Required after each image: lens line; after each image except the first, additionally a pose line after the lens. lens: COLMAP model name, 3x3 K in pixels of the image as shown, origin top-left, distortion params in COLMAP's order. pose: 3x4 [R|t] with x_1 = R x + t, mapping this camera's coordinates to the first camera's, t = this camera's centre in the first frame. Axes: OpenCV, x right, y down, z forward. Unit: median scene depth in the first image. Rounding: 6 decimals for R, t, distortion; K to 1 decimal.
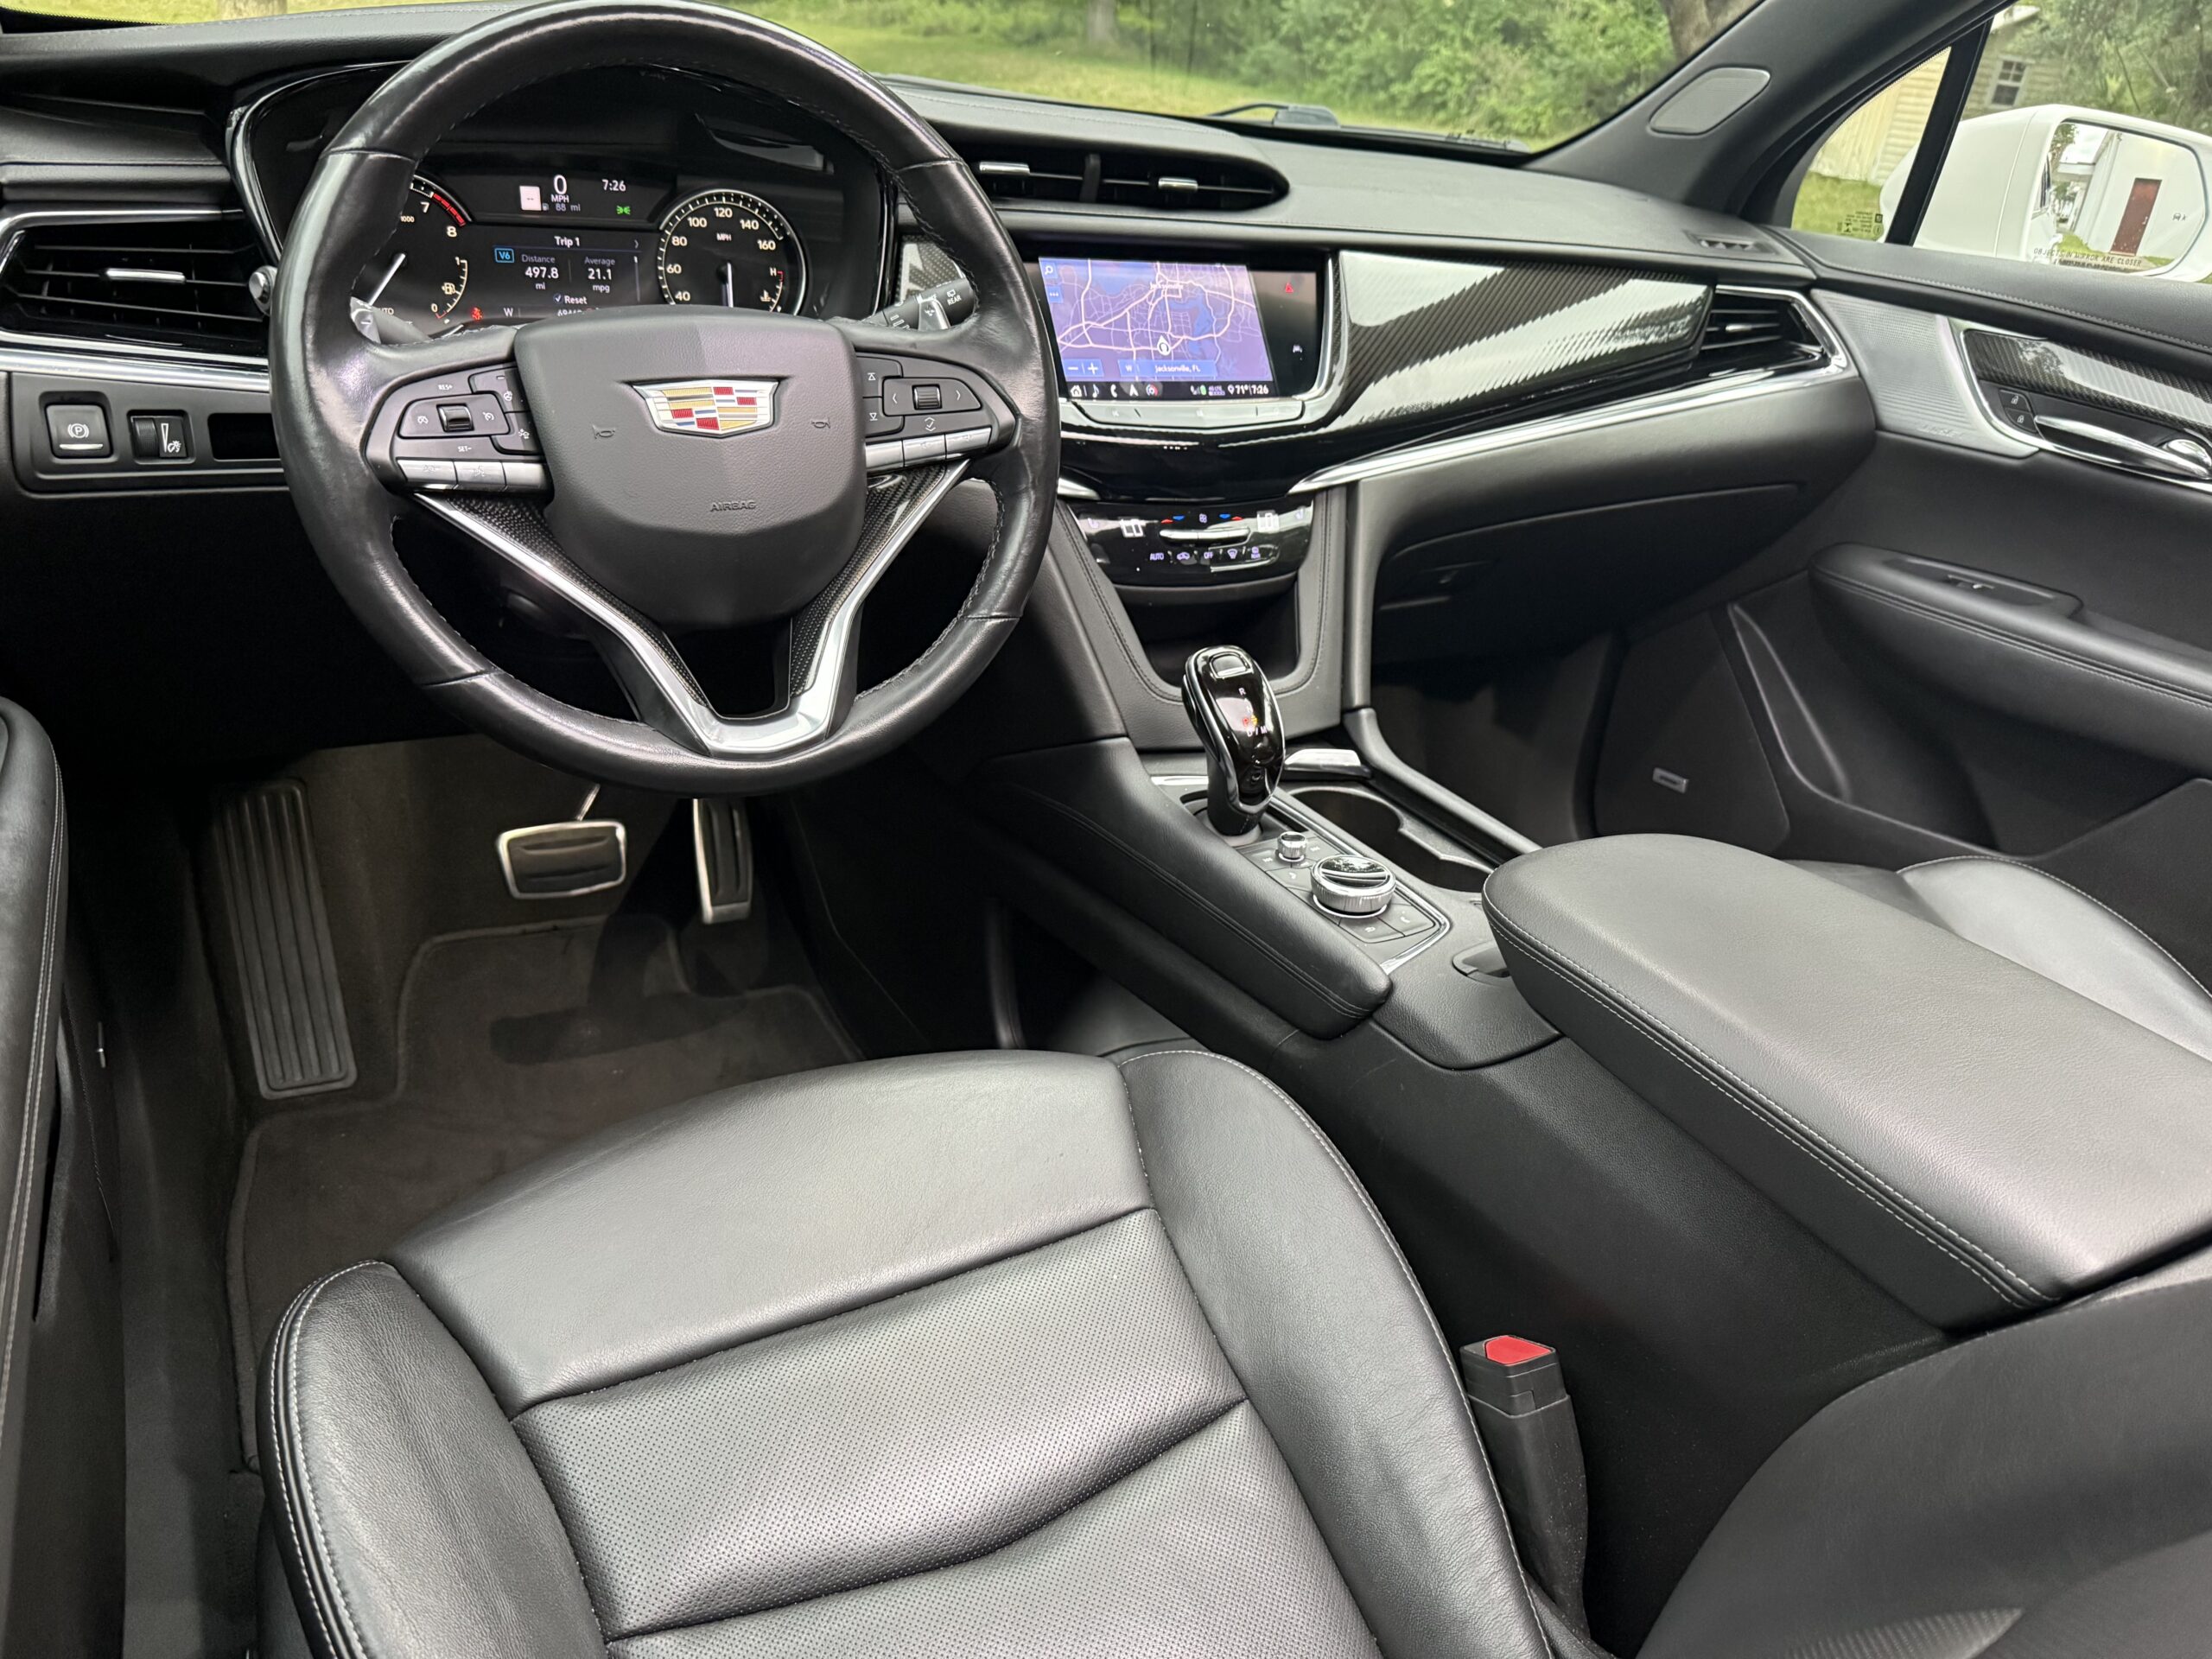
lens RADIAL K [[1578.1, 0, 1111.9], [0, 1578.1, 837.3], [0, 0, 1]] dist [0.032484, -0.038609]
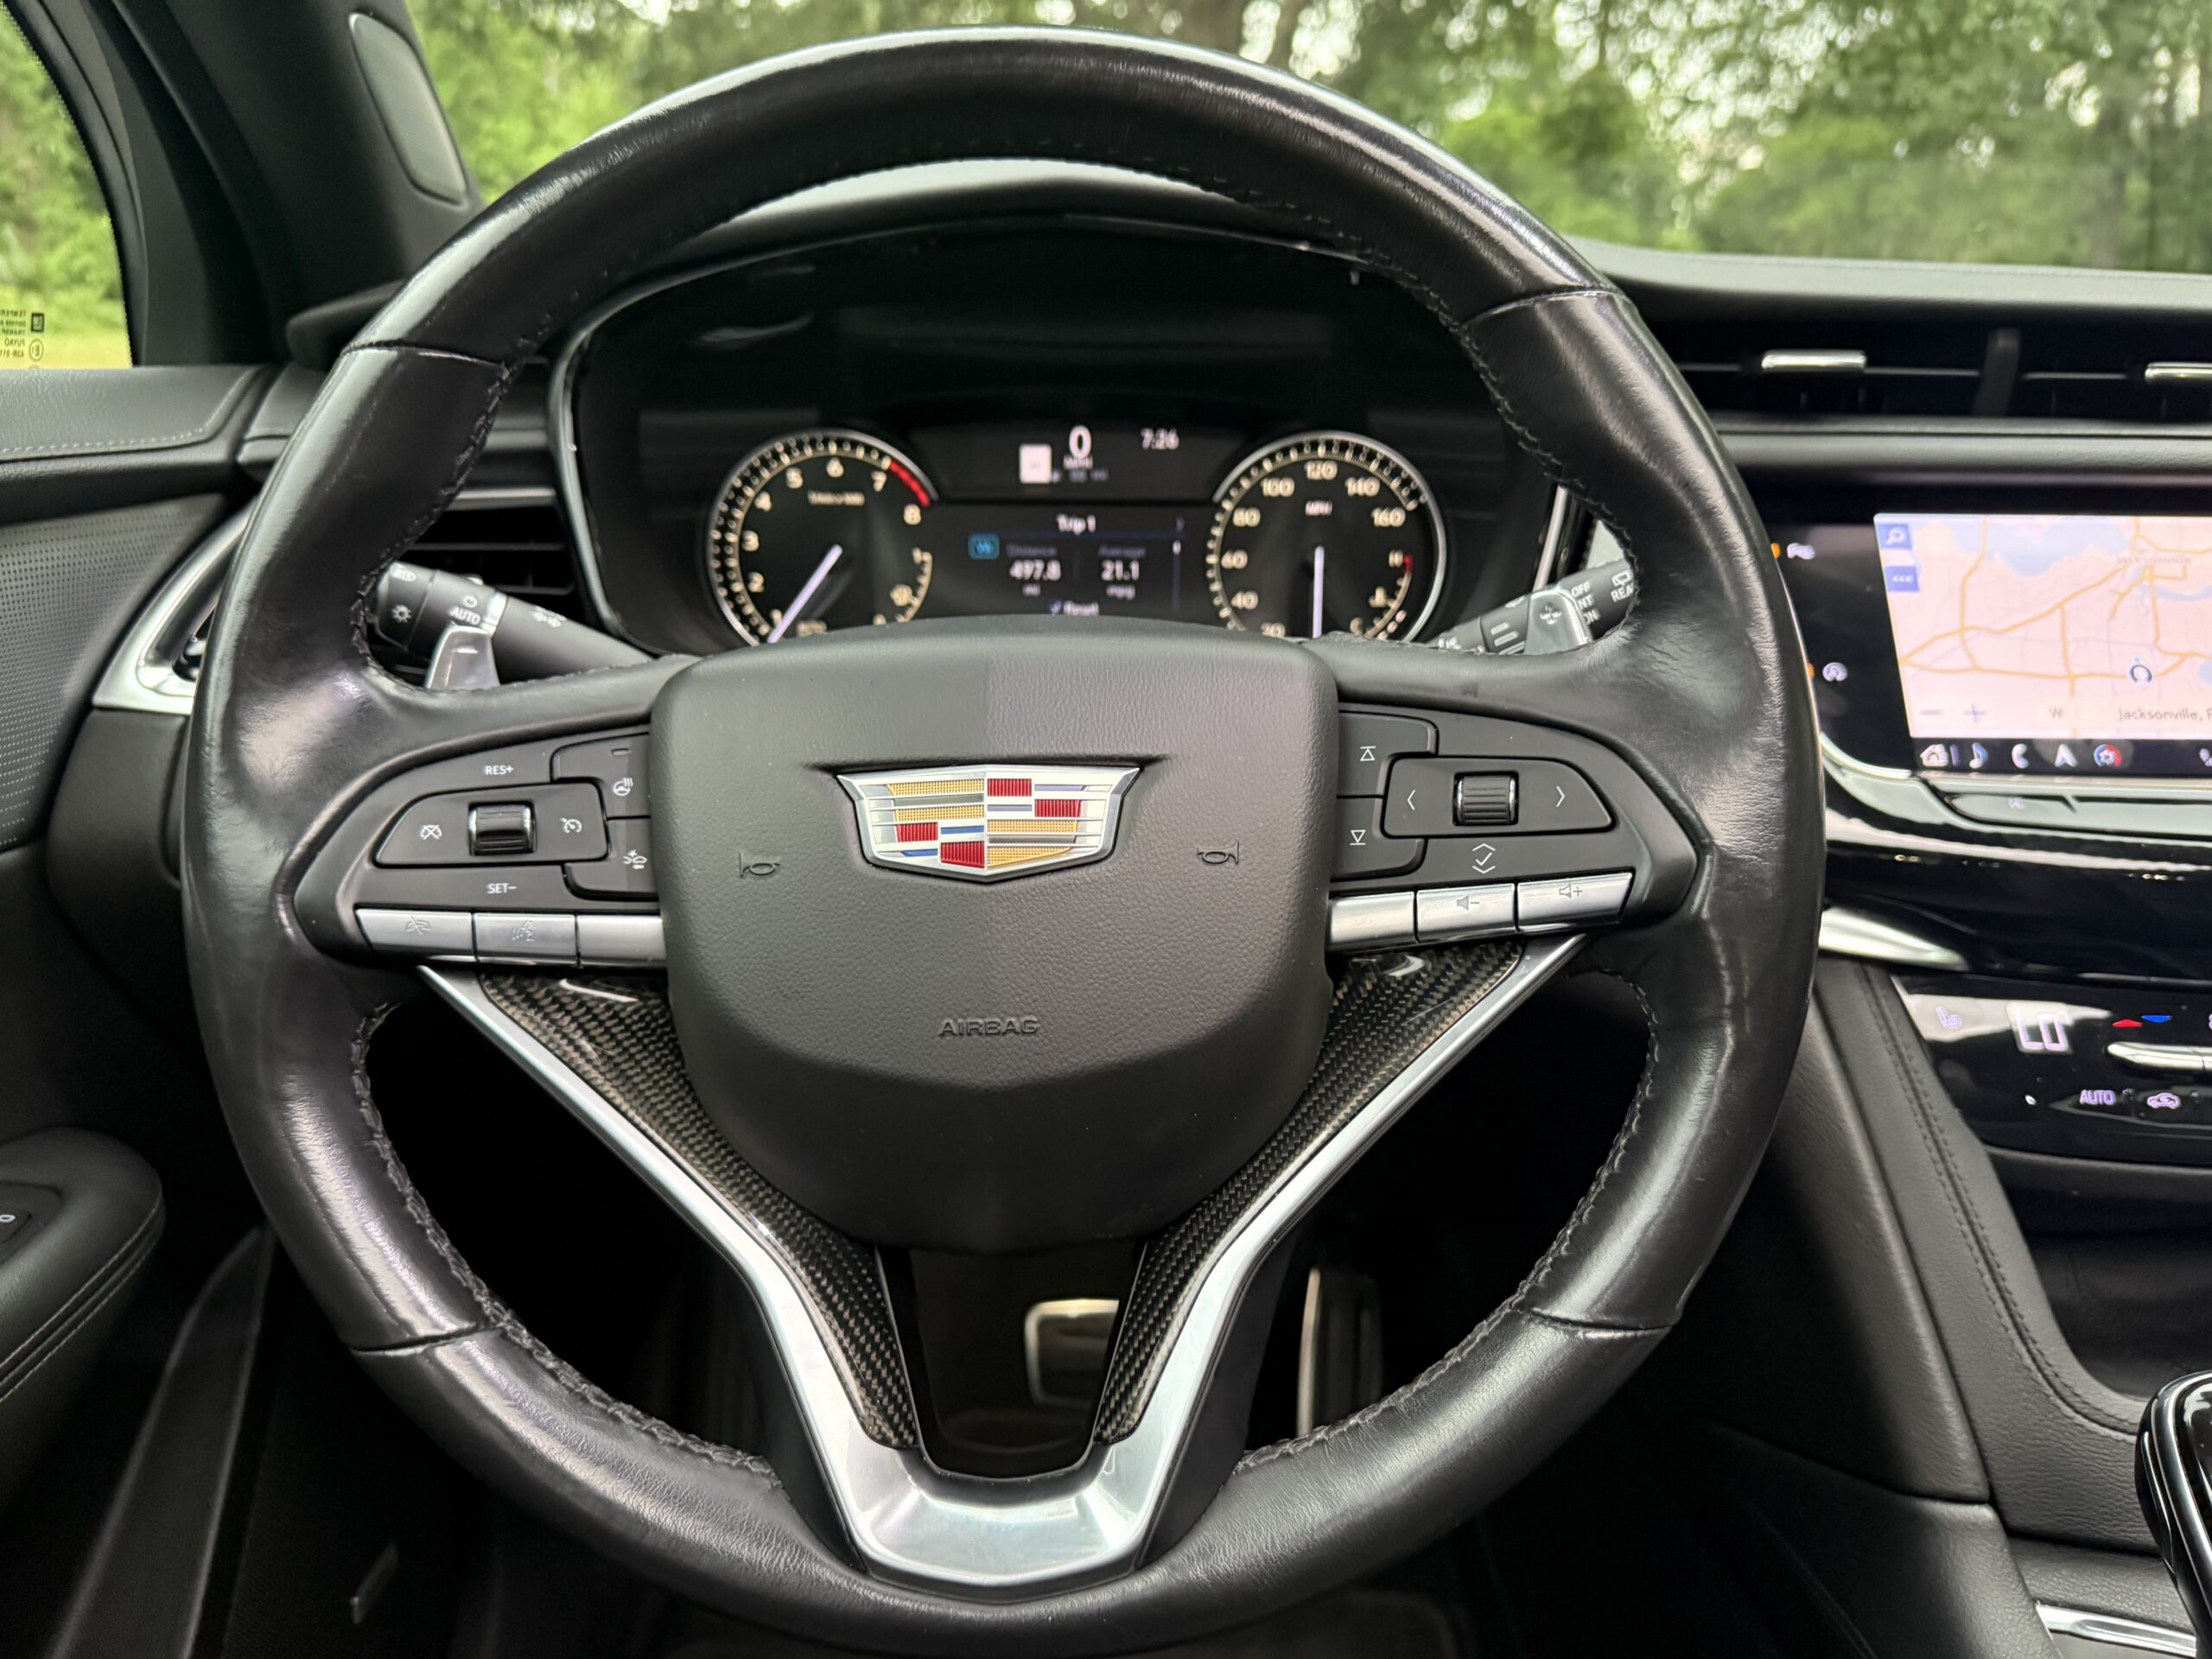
lens RADIAL K [[1578.1, 0, 1107.2], [0, 1578.1, 846.3], [0, 0, 1]] dist [0.032484, -0.038609]
pose [[0.853443, 0.061855, -0.517502, 0.016488], [-0.151321, 0.979568, -0.132468, -0.137857], [0.498735, 0.191363, 0.845366, 0.414037]]
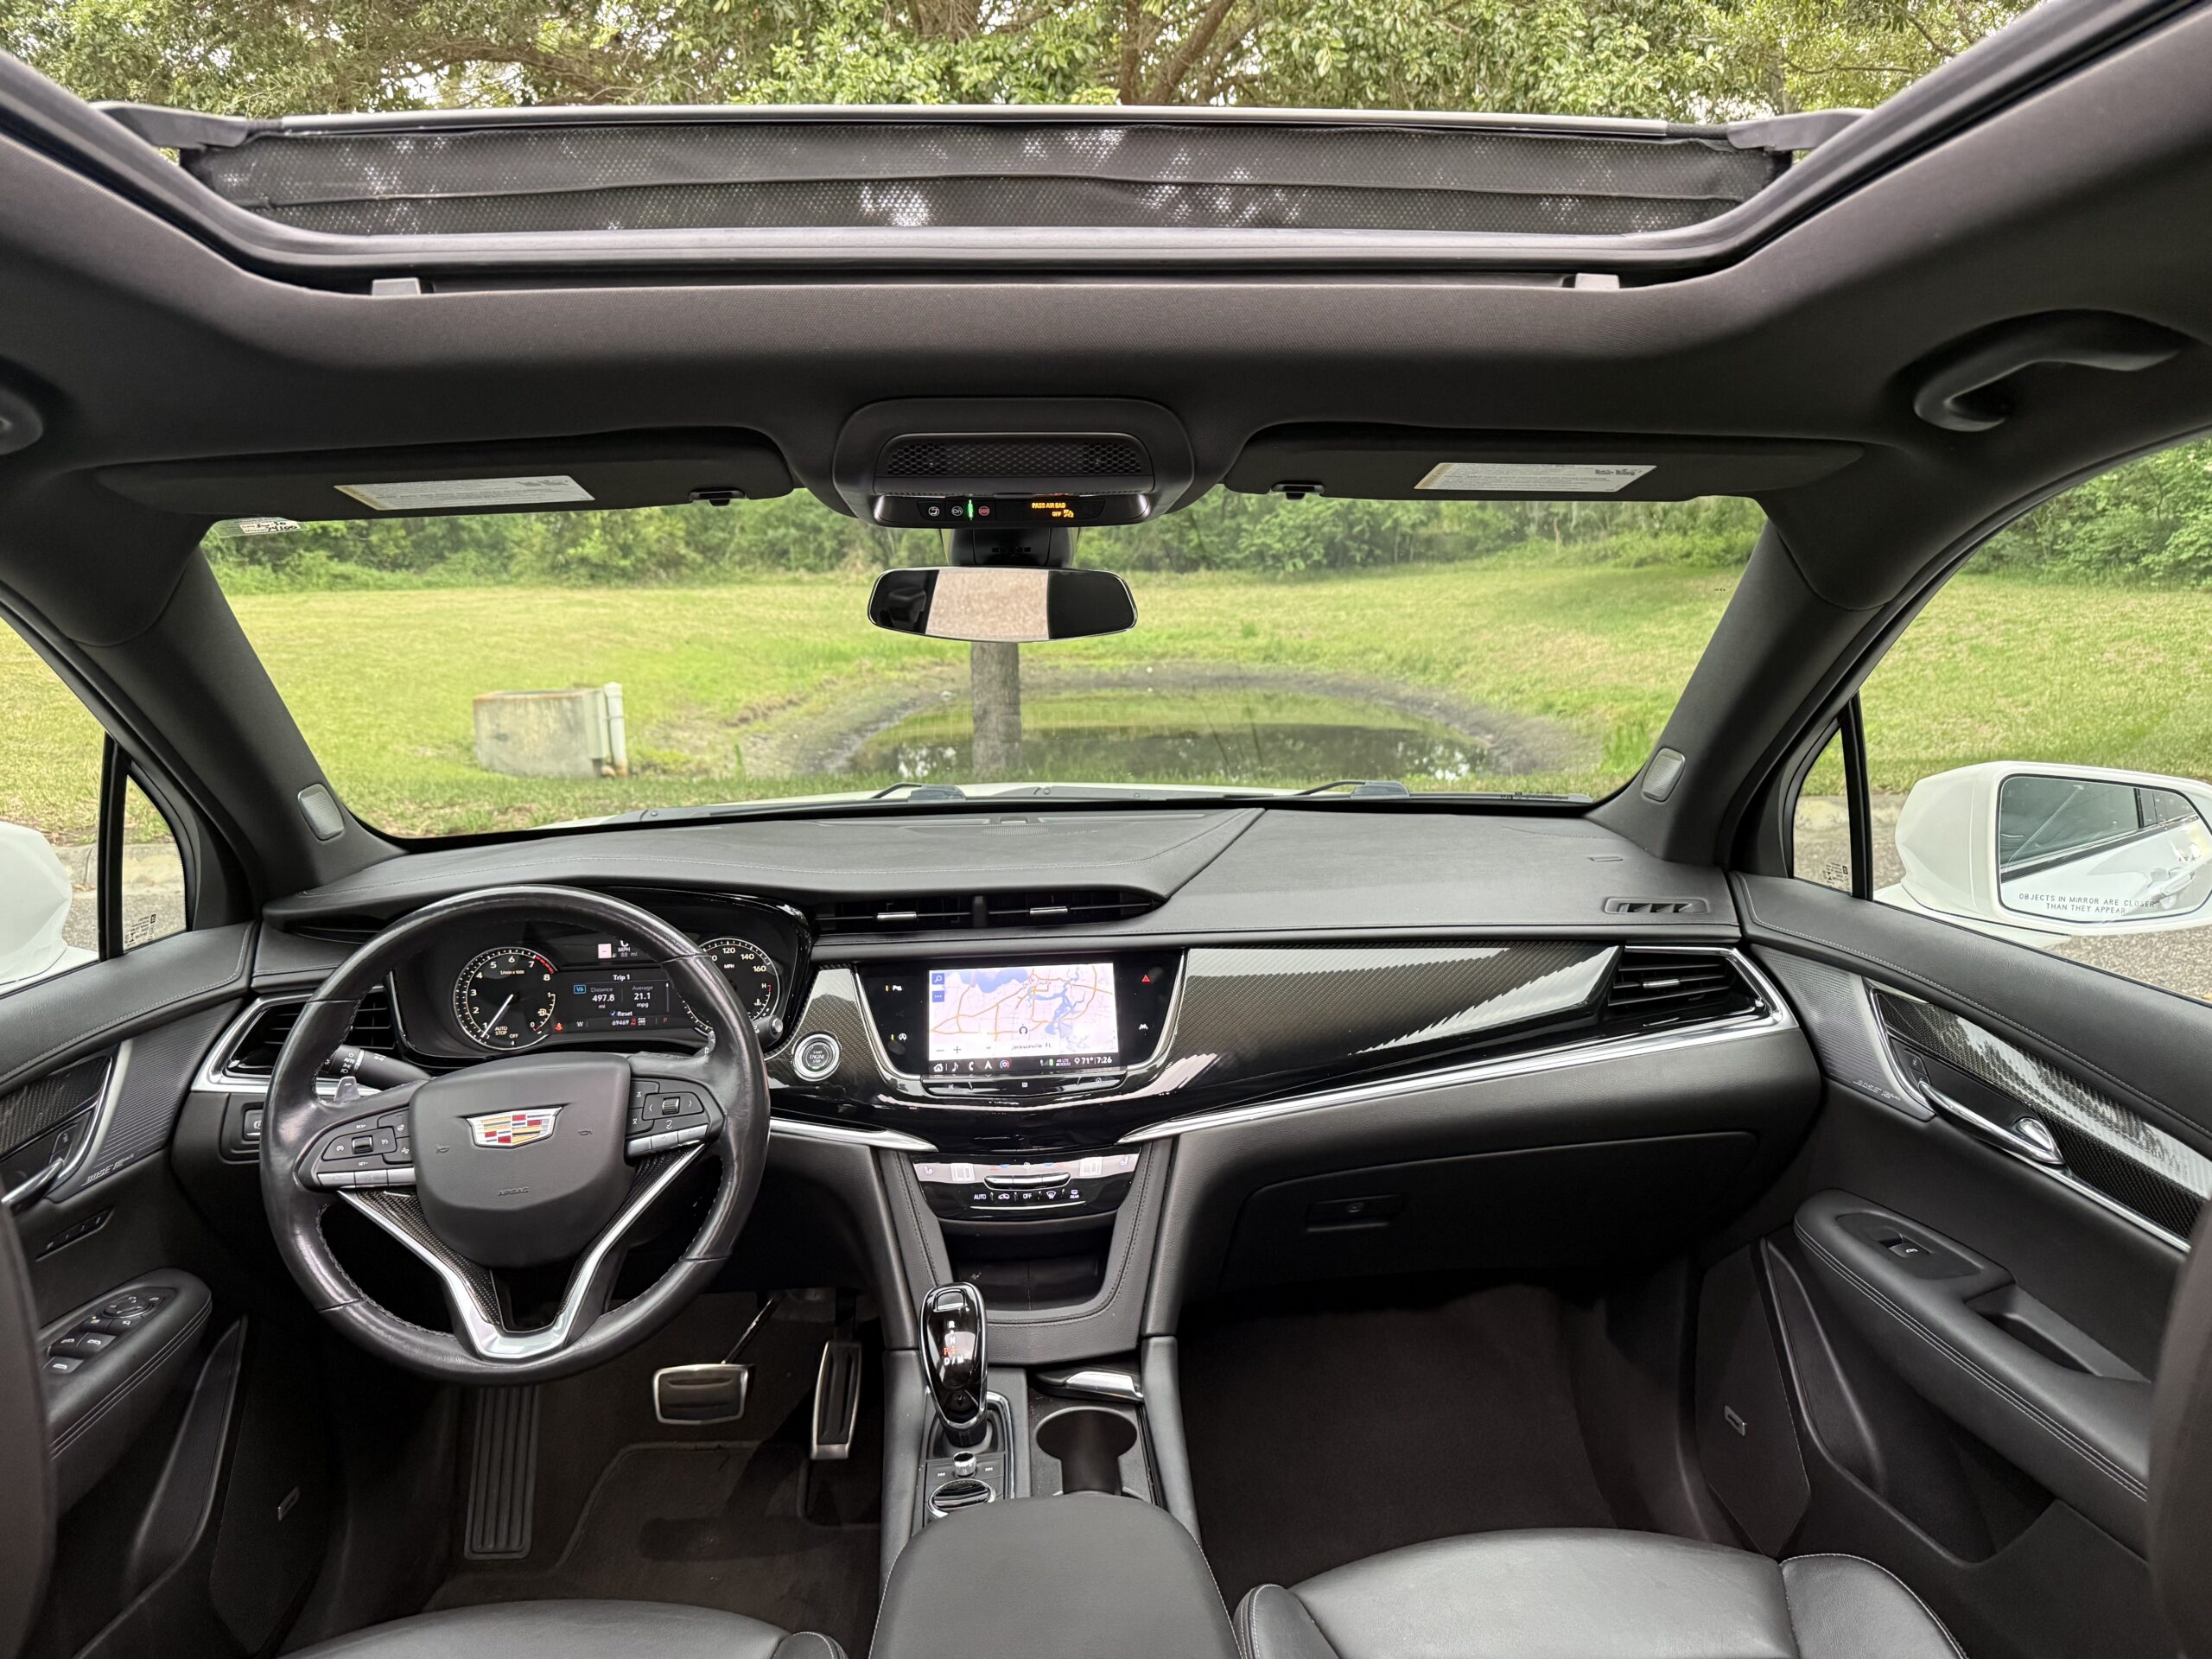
lens RADIAL K [[1578.1, 0, 1104.7], [0, 1578.1, 830.9], [0, 0, 1]] dist [0.032484, -0.038609]
pose [[0.896638, -0.049502, -0.439988, 0.658151], [-0.087048, 0.954628, -0.284796, -0.102250], [0.434123, 0.293659, 0.851646, -0.120301]]
